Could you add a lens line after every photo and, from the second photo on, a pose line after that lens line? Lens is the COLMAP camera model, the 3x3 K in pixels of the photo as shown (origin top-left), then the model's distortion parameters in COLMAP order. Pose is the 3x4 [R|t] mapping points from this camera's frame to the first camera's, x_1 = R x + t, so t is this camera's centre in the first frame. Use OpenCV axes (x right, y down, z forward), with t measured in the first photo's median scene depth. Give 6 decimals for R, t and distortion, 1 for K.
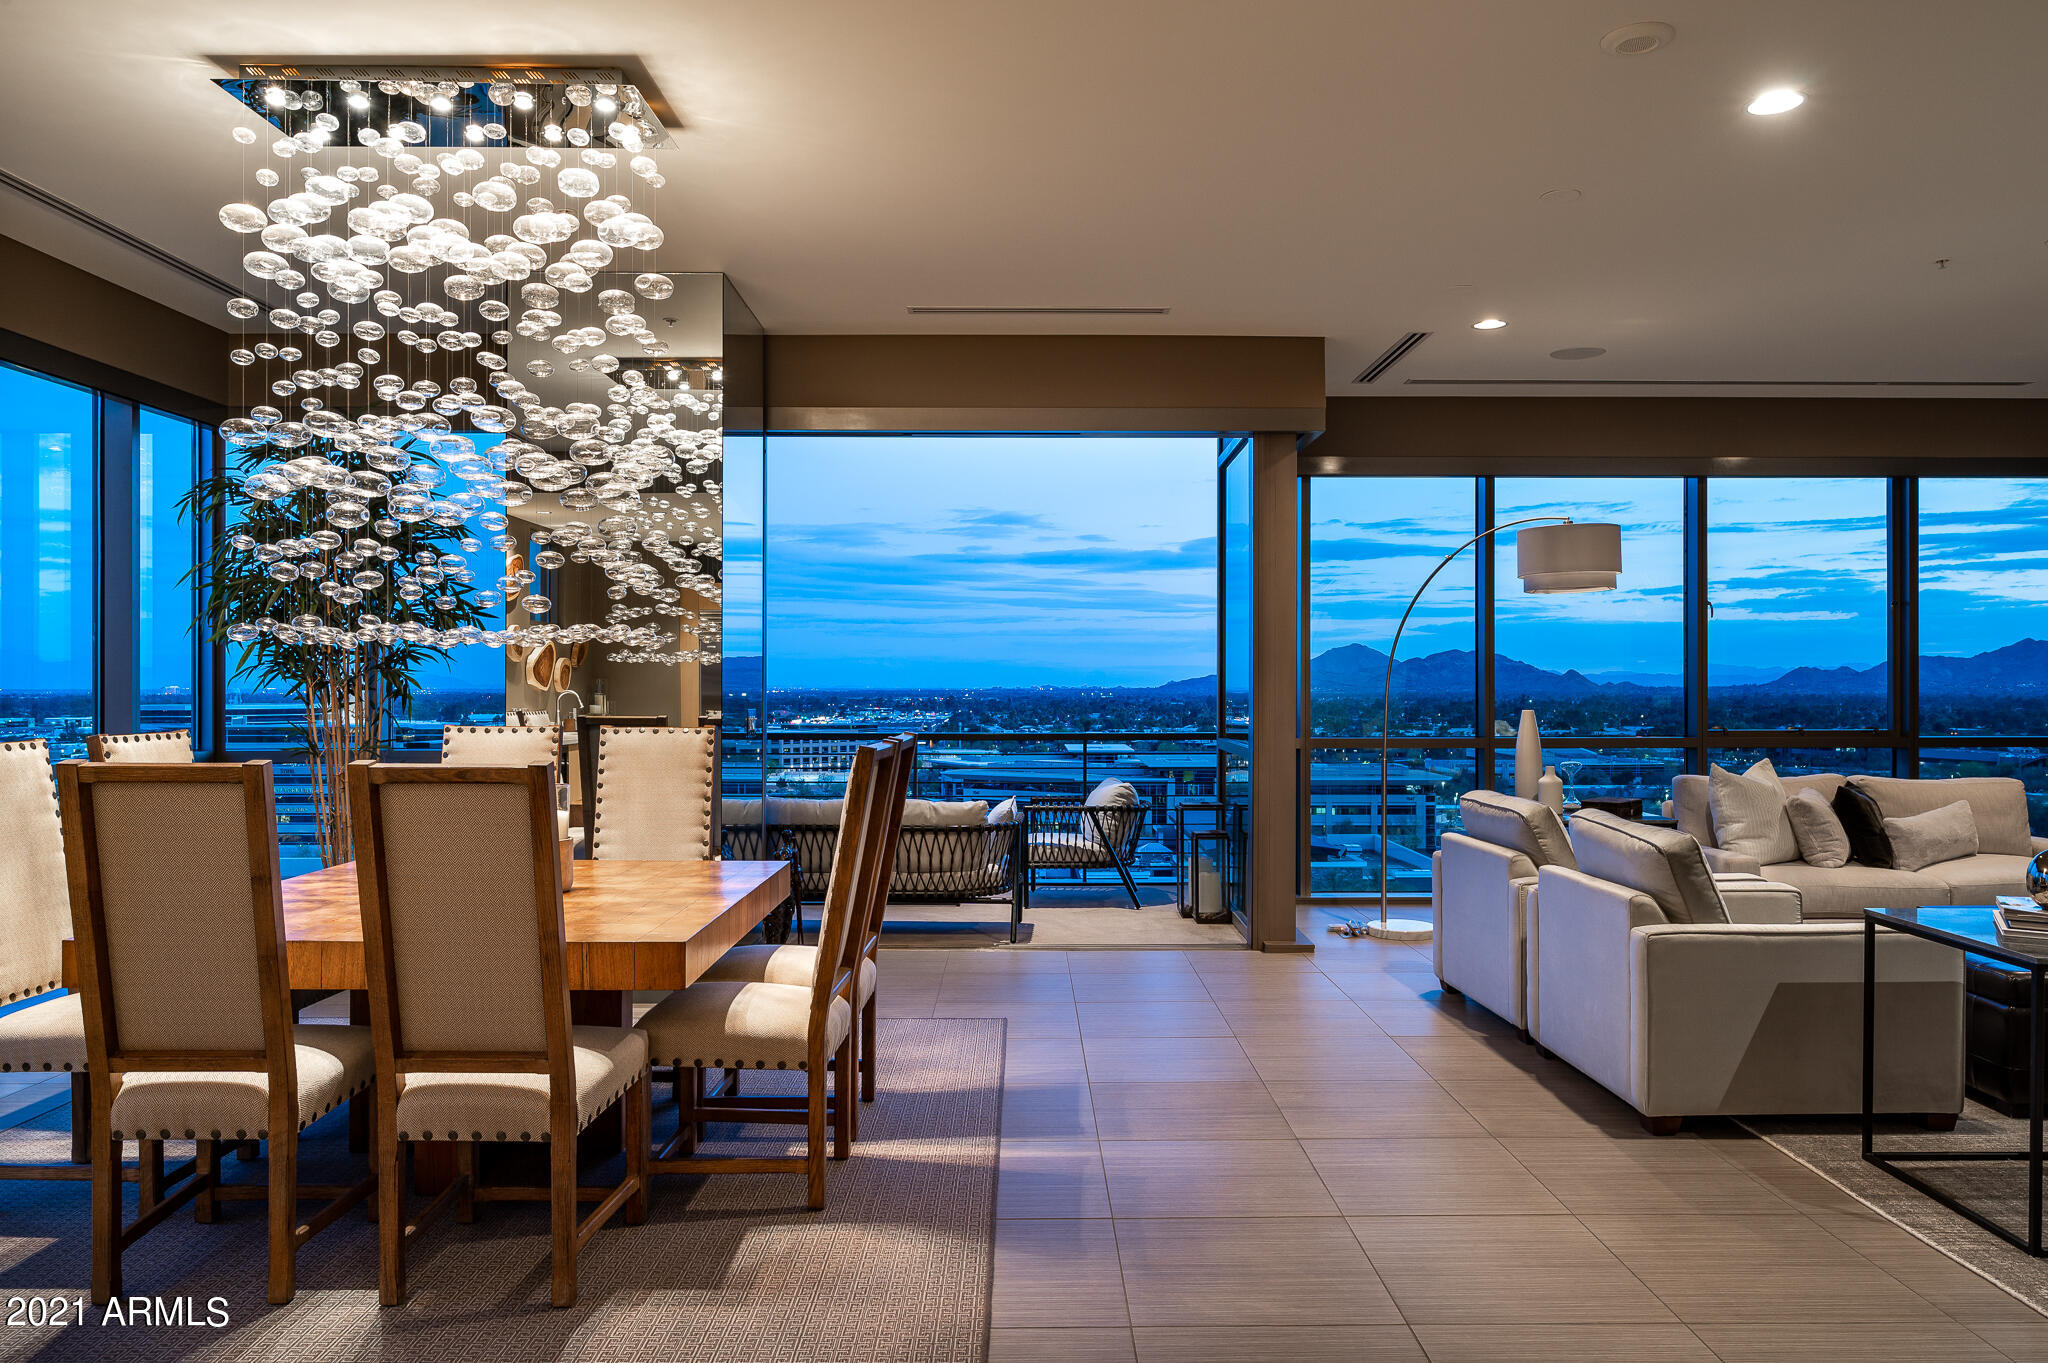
lens RADIAL K [[1393.4, 0, 1031.0], [0, 1393.4, 679.6], [0, 0, 1]] dist [0.004669, -0.001399]
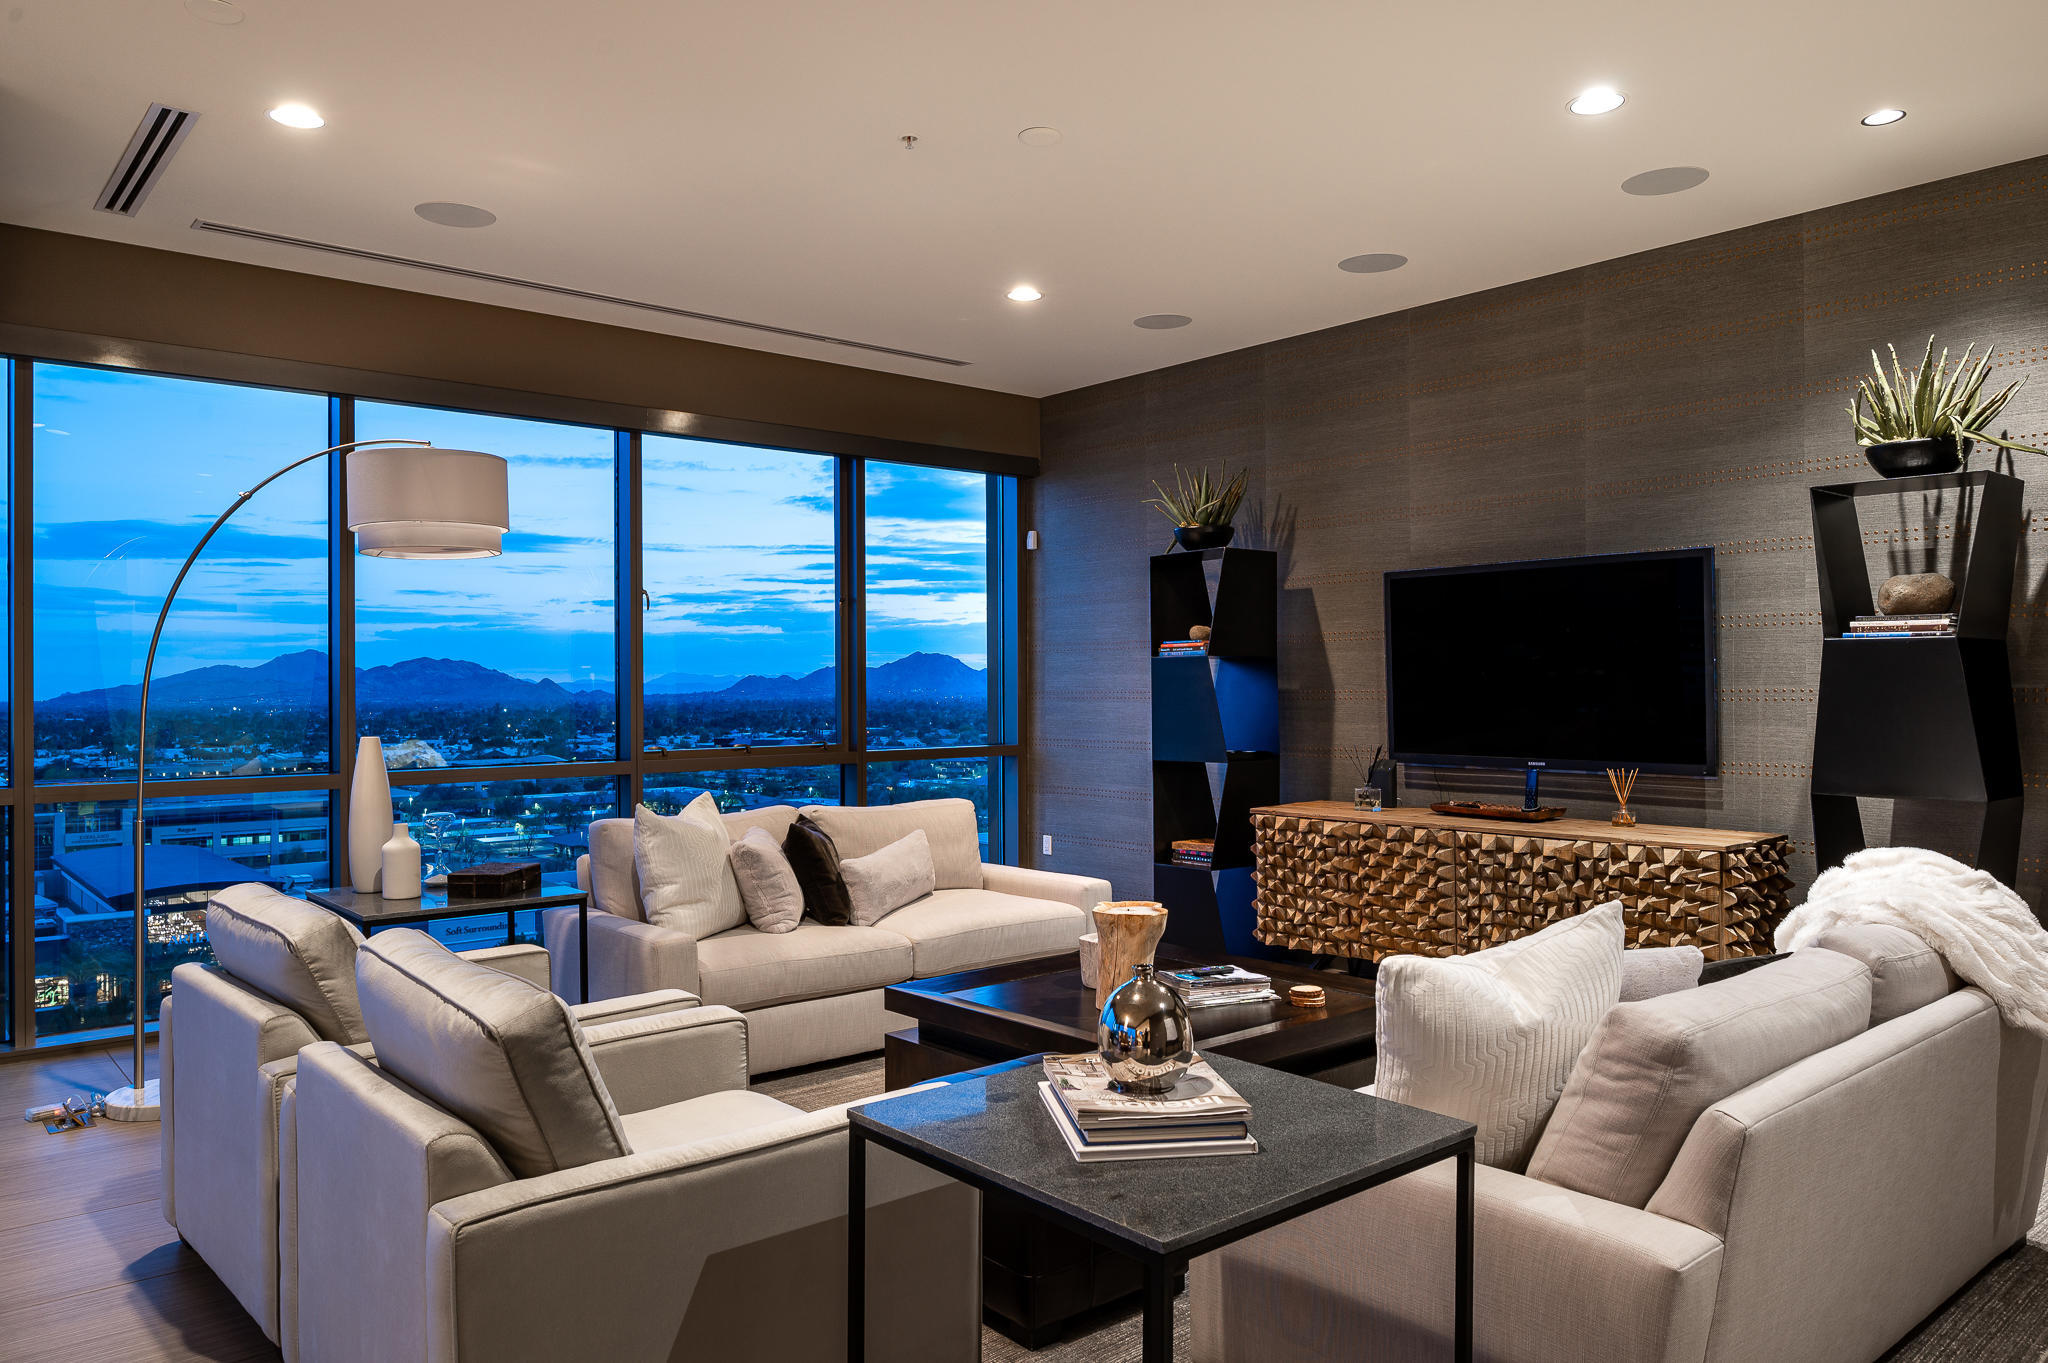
lens RADIAL K [[1393.4, 0, 1016.1], [0, 1393.4, 679.9], [0, 0, 1]] dist [0.004669, -0.001399]
pose [[0.767191, -0.001632, 0.641416, 0.178261], [0.005673, 0.999975, -0.004242, 0.000274], [-0.641393, 0.006893, 0.767181, 0.324985]]
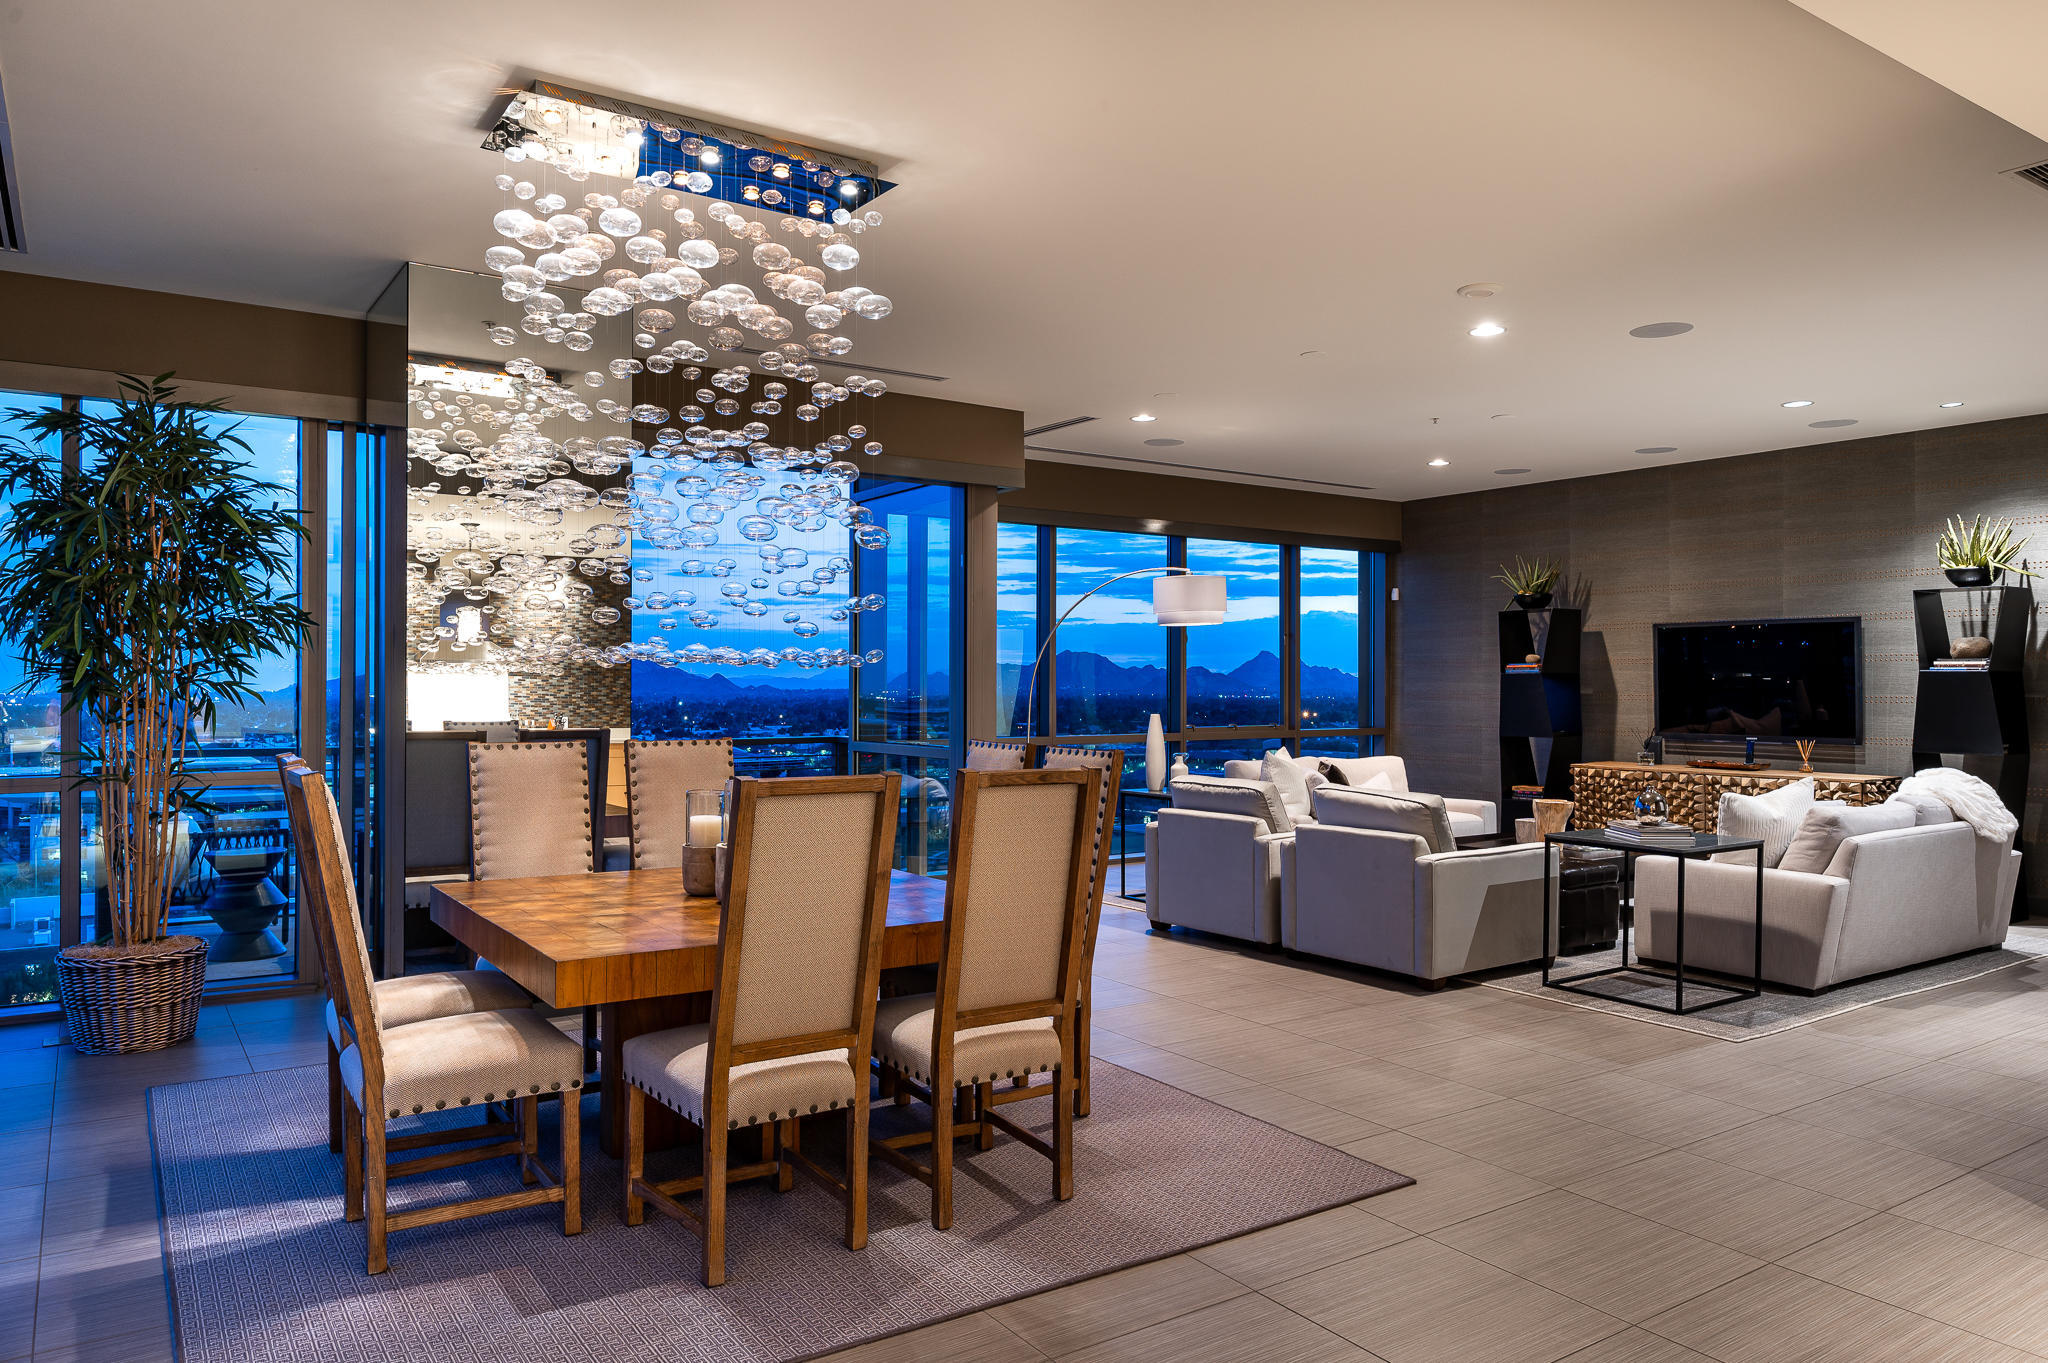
lens RADIAL K [[1393.4, 0, 994.0], [0, 1393.4, 677.5], [0, 0, 1]] dist [0.004669, -0.001399]
pose [[0.830635, 0.003898, 0.556804, -0.515146], [-0.001990, 0.999990, -0.004031, -0.006978], [-0.556814, 0.002240, 0.830634, -0.002126]]
